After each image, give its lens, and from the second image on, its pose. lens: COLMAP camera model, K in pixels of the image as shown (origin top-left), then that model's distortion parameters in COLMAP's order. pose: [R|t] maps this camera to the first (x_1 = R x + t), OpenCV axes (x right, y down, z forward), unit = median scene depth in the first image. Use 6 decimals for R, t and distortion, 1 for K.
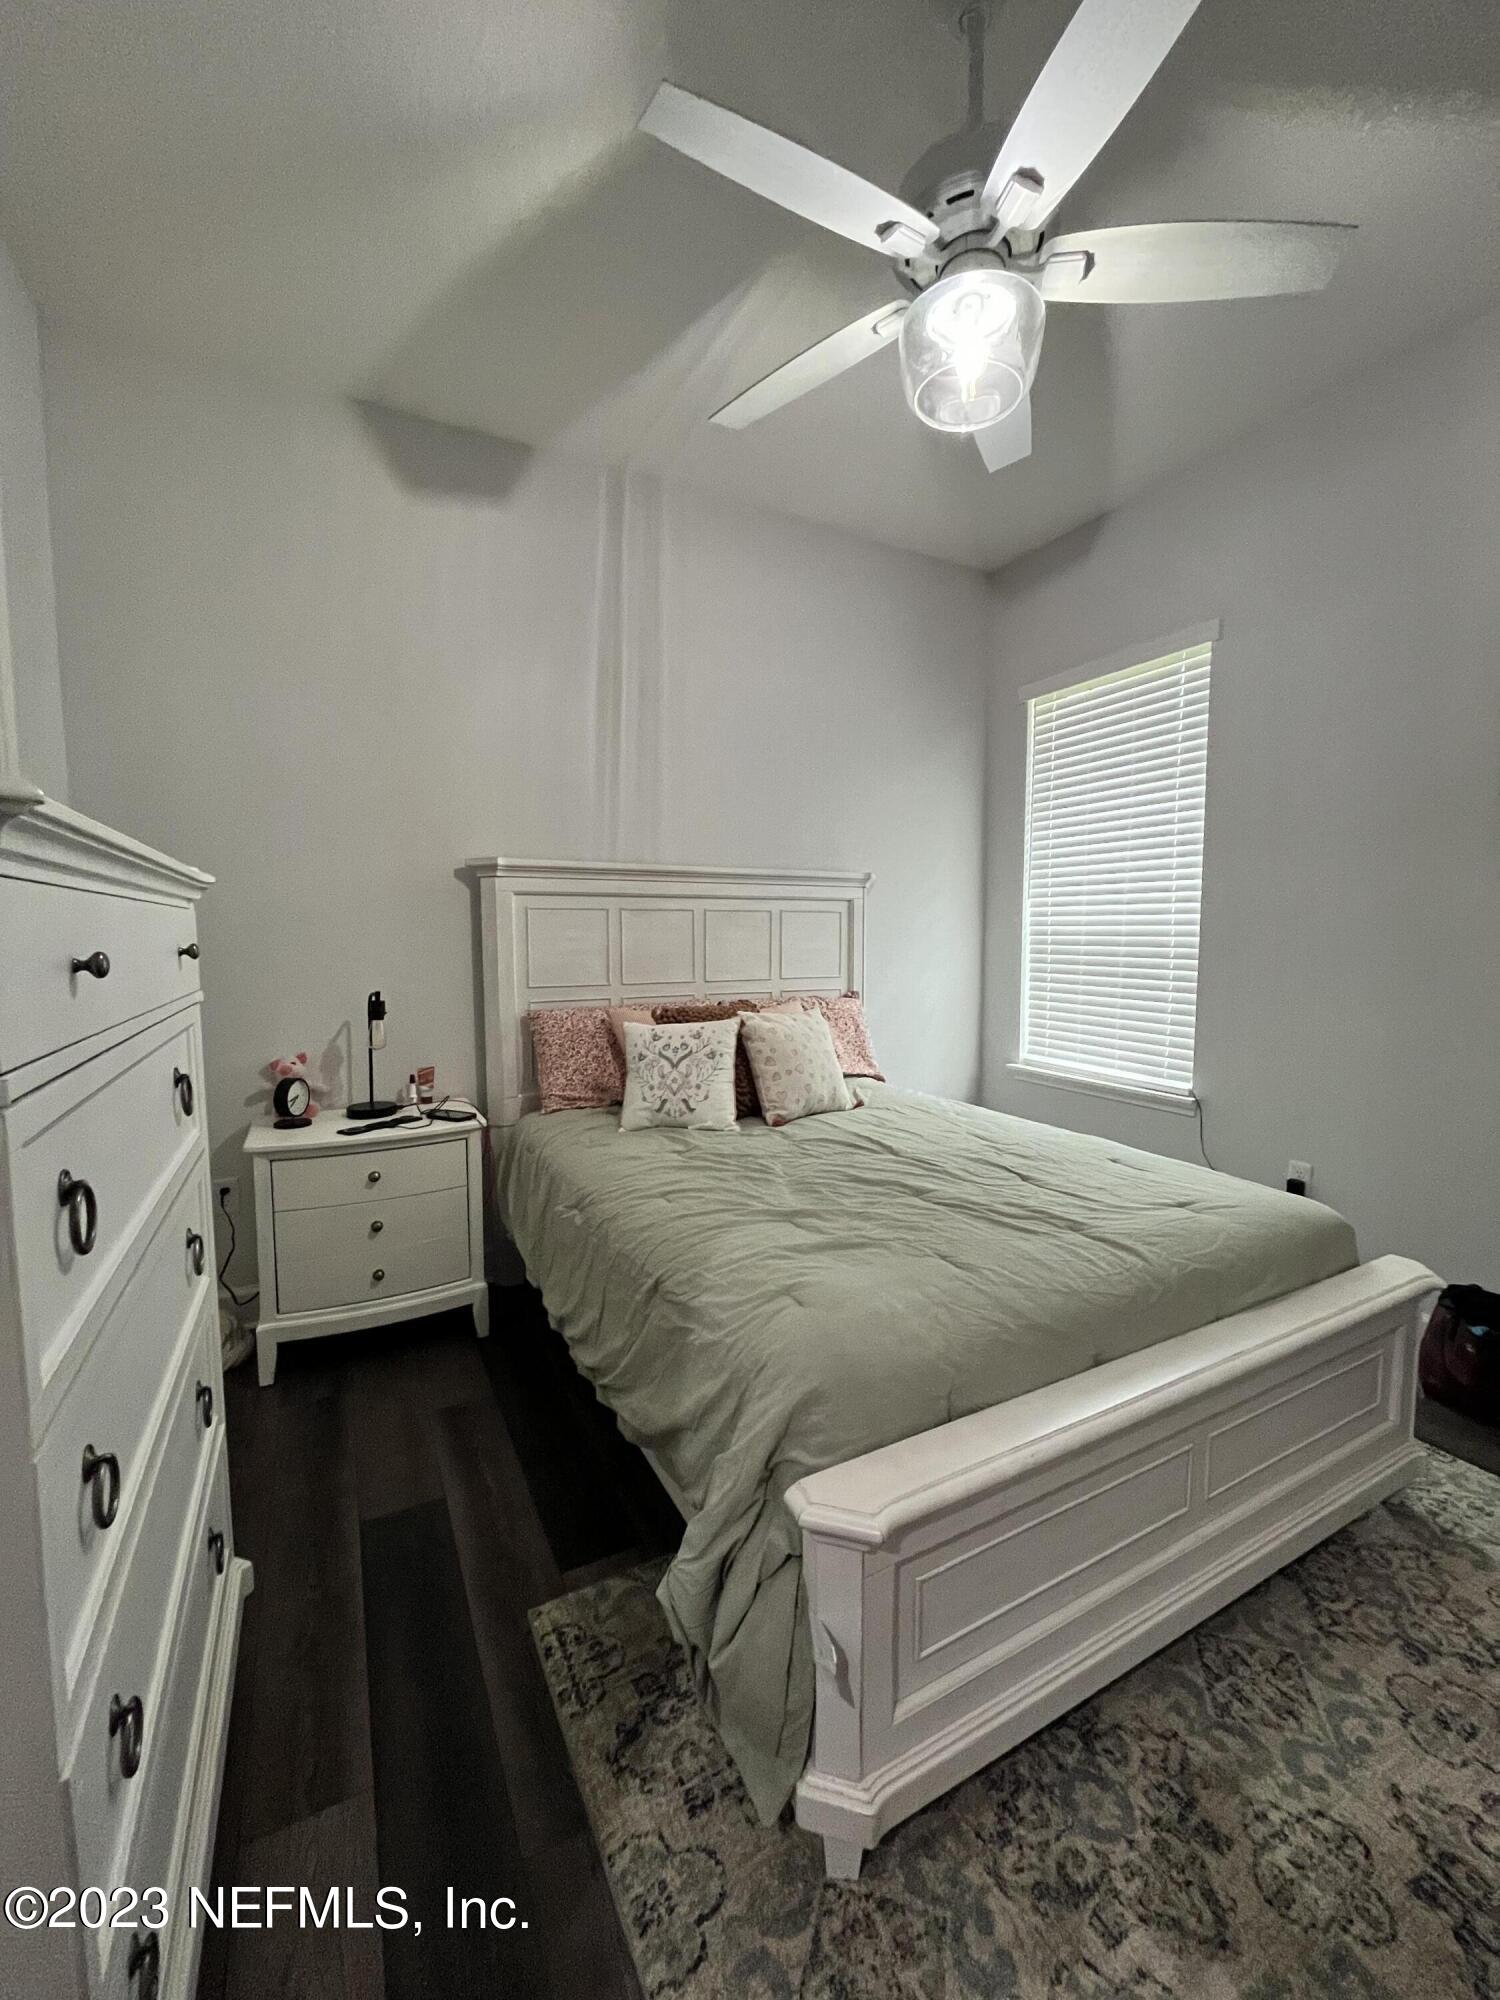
lens RADIAL K [[809.4, 0, 746.4], [0, 809.4, 996.5], [0, 0, 1]] dist [-0.001647, -0.000225]
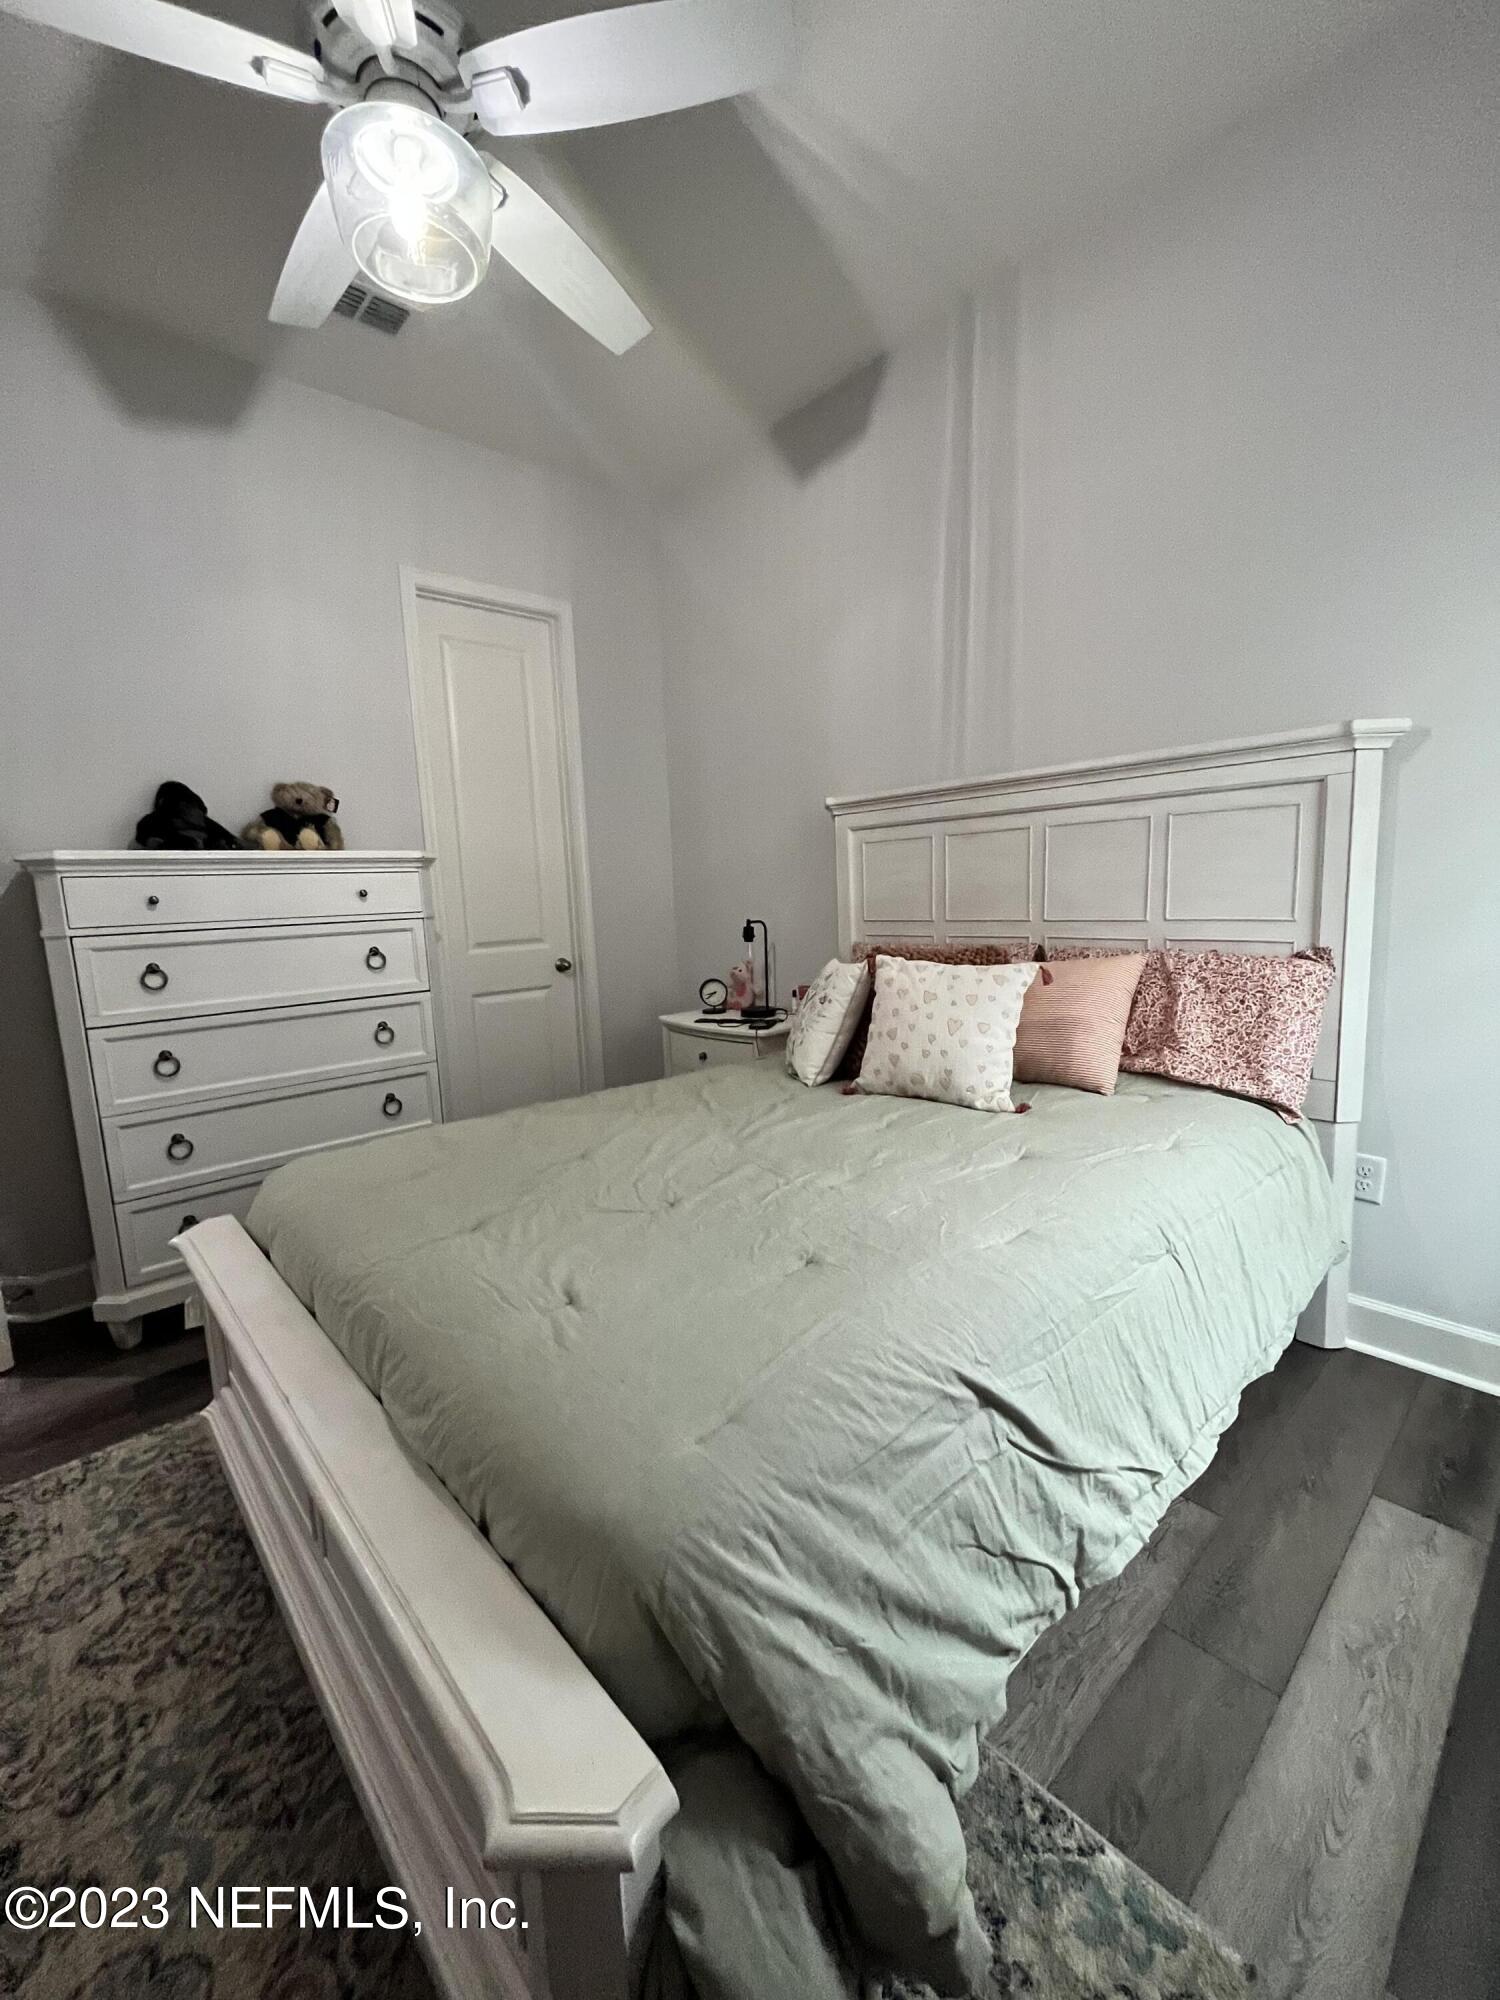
lens RADIAL K [[806.0, 0, 750.0], [0, 806.0, 1000.0], [0, 0, 1]] dist [-0.003230, -0.000337]
pose [[0.248314, 0.121544, -0.961024, 0.839885], [-0.037642, 0.992558, 0.115806, -0.029627], [0.967948, 0.007419, 0.251041, 0.729627]]
